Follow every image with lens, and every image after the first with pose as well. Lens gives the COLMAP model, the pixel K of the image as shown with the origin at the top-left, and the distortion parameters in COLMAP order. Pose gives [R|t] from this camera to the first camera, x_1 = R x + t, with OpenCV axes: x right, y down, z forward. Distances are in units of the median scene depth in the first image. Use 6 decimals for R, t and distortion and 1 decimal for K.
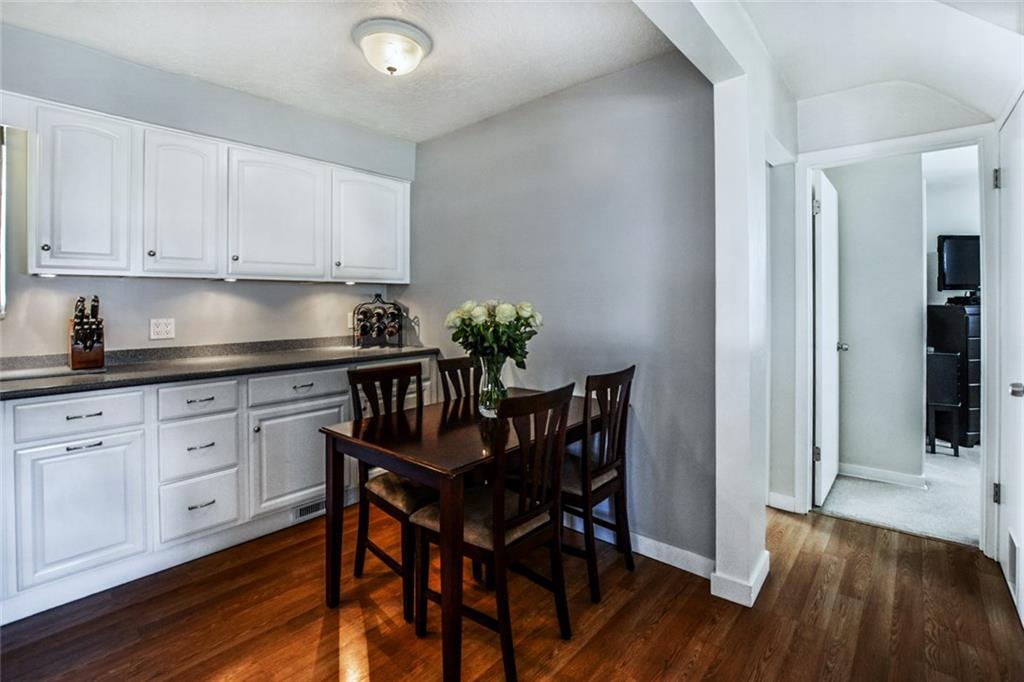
lens RADIAL K [[465.8, 0, 510.9], [0, 465.8, 302.7], [0, 0, 1]] dist [-0.028698, -0.000132]
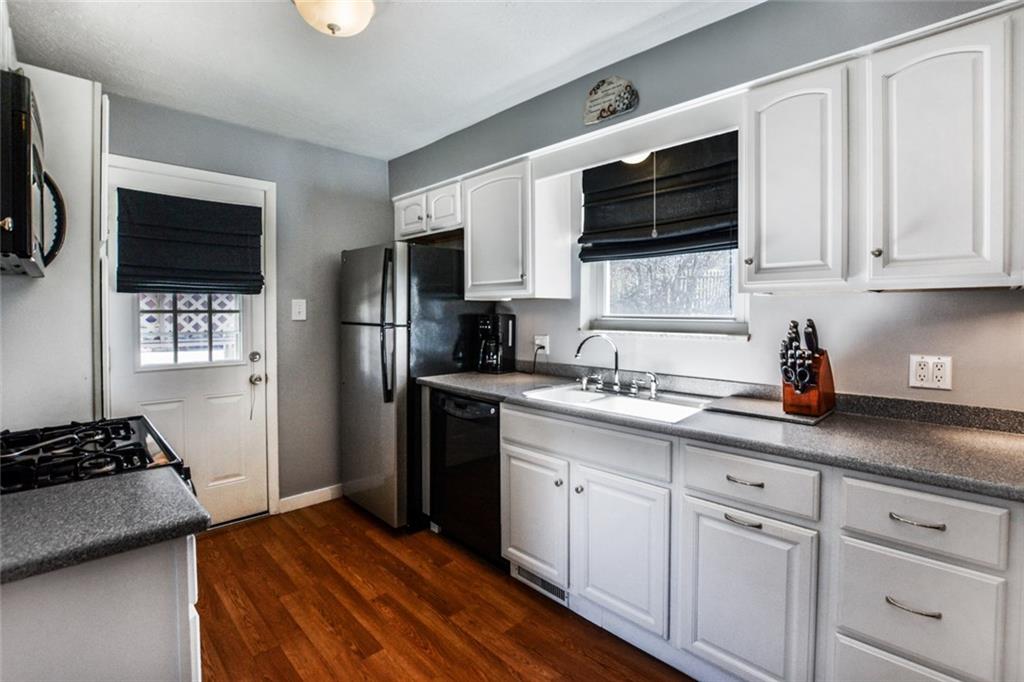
lens RADIAL K [[468.9, 0, 523.6], [0, 468.9, 319.3], [0, 0, 1]] dist [-0.029165, 0.000159]
pose [[-0.056577, 0.017028, -0.998253, -0.112592], [-0.004249, 0.999841, 0.017296, -0.022612], [0.998389, 0.005220, -0.056496, 0.487025]]
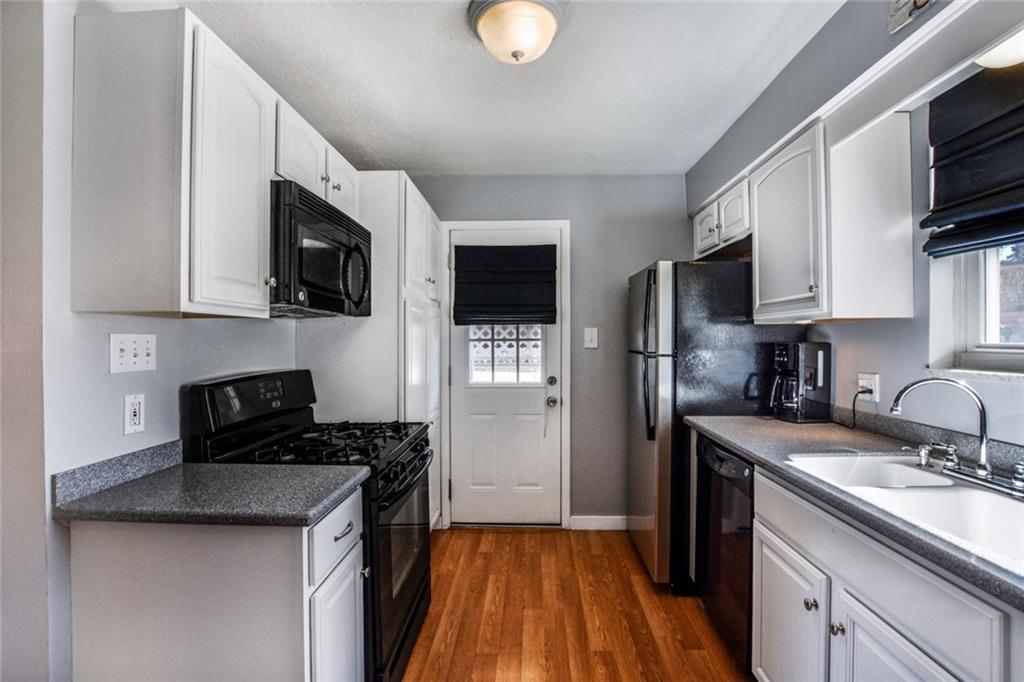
lens RADIAL K [[465.6, 0, 520.8], [0, 465.6, 339.6], [0, 0, 1]] dist [-0.024528, 0.000621]
pose [[-0.761601, 0.004193, -0.648033, -0.328541], [0.002825, 0.999991, 0.003151, -0.023738], [0.648041, 0.000570, -0.761606, 0.670133]]
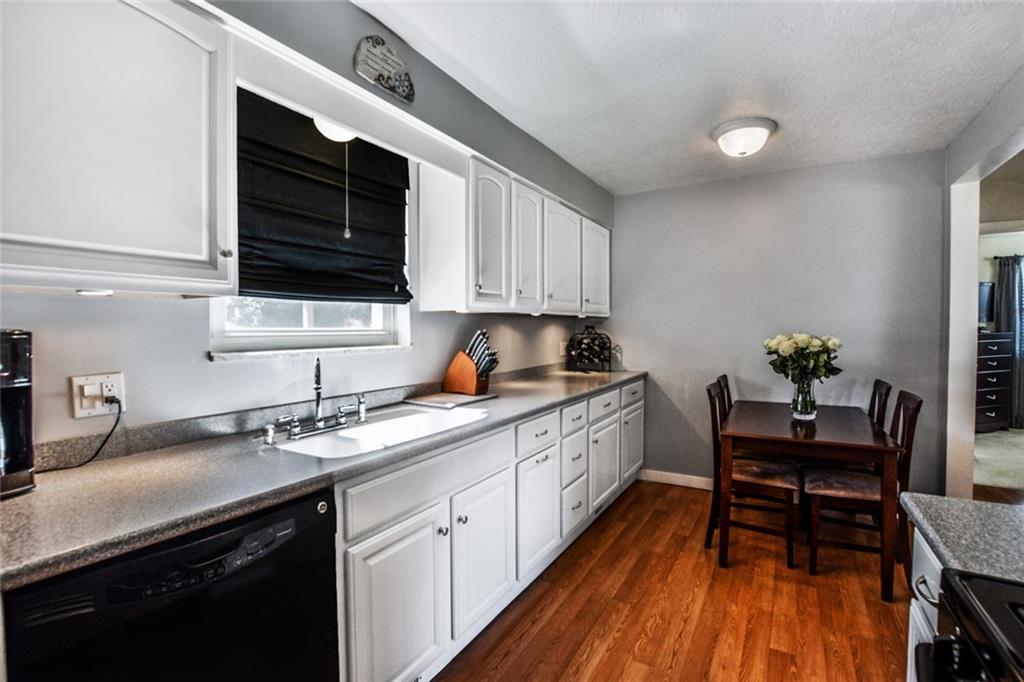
lens RADIAL K [[465.6, 0, 520.8], [0, 465.6, 339.6], [0, 0, 1]] dist [-0.024528, 0.000621]
pose [[0.979485, -0.003545, 0.201487, -0.893160], [-0.001426, 0.999698, 0.024521, -0.016573], [-0.201513, -0.024305, 0.979184, -0.122396]]
